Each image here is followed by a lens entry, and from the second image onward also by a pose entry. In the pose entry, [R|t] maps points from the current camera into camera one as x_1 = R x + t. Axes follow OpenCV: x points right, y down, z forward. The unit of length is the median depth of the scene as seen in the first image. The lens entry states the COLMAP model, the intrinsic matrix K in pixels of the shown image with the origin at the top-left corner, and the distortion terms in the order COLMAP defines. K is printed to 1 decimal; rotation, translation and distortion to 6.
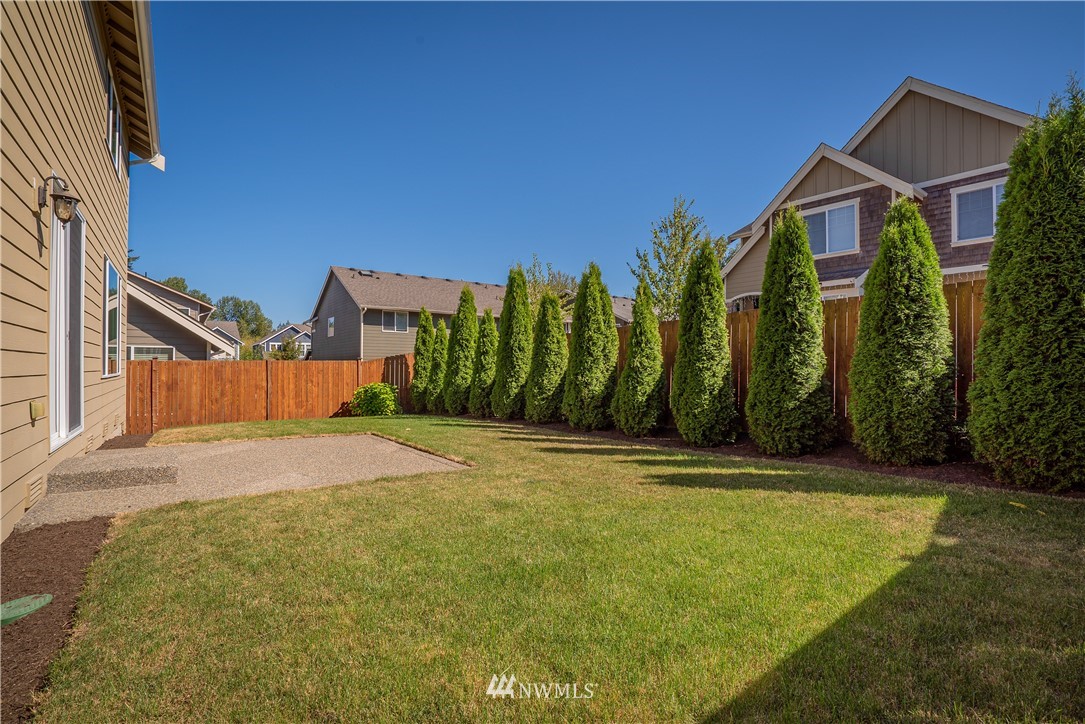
lens RADIAL K [[499.2, 0, 518.7], [0, 499.2, 366.8], [0, 0, 1]] dist [-0.045408, 0.004405]
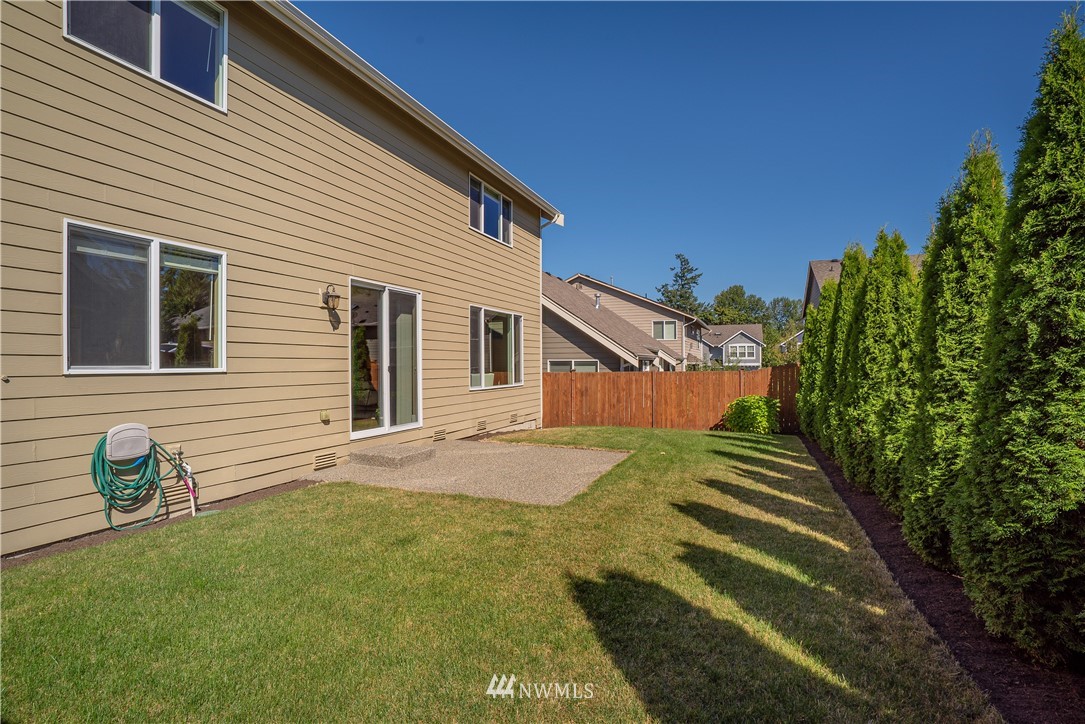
lens RADIAL K [[499.2, 0, 539.1], [0, 499.2, 365.0], [0, 0, 1]] dist [-0.045408, 0.004405]
pose [[0.535897, -0.007314, -0.844252, 0.448578], [0.008380, 0.999959, -0.003344, -0.039987], [0.844242, -0.005283, 0.535936, 0.305231]]
